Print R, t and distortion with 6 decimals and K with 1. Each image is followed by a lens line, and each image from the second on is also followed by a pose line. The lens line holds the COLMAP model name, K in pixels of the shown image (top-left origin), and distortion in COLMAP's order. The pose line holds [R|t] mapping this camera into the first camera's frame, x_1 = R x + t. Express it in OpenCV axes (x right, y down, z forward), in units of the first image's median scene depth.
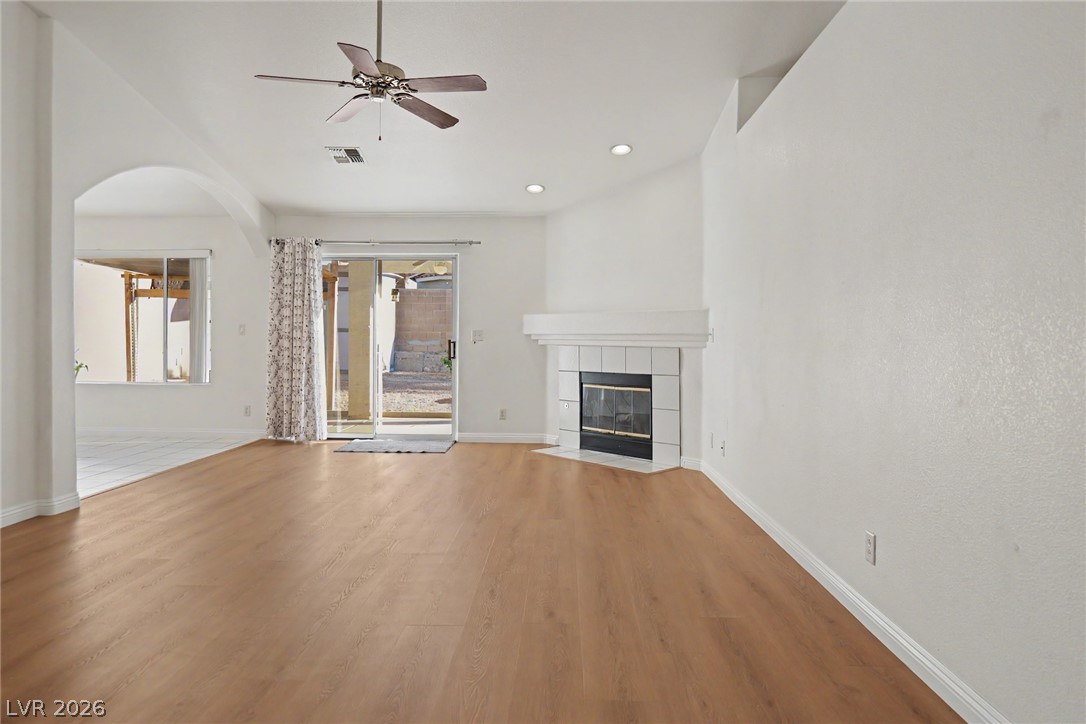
lens RADIAL K [[648.6, 0, 569.4], [0, 648.6, 344.0], [0, 0, 1]] dist [-0.030687, 0.010538]
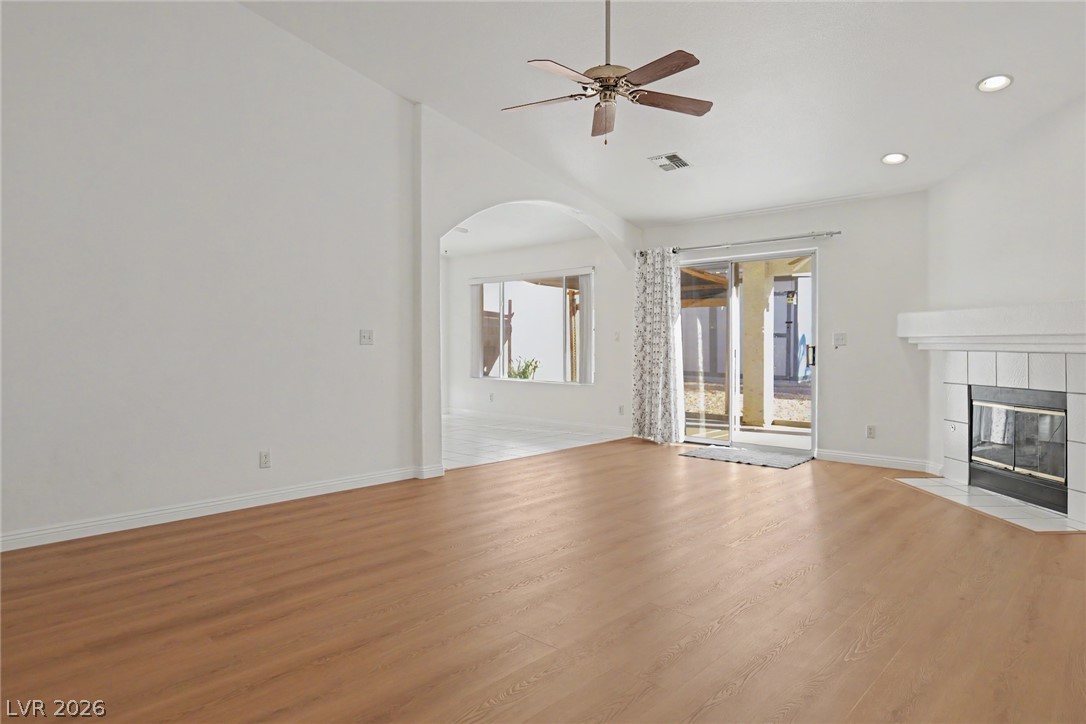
lens RADIAL K [[648.6, 0, 576.3], [0, 648.6, 352.6], [0, 0, 1]] dist [-0.030687, 0.010538]
pose [[0.743914, 0.002783, -0.668270, 0.185952], [0.000995, 0.999986, 0.005272, -0.000057], [0.668275, -0.004587, 0.743900, 0.124491]]
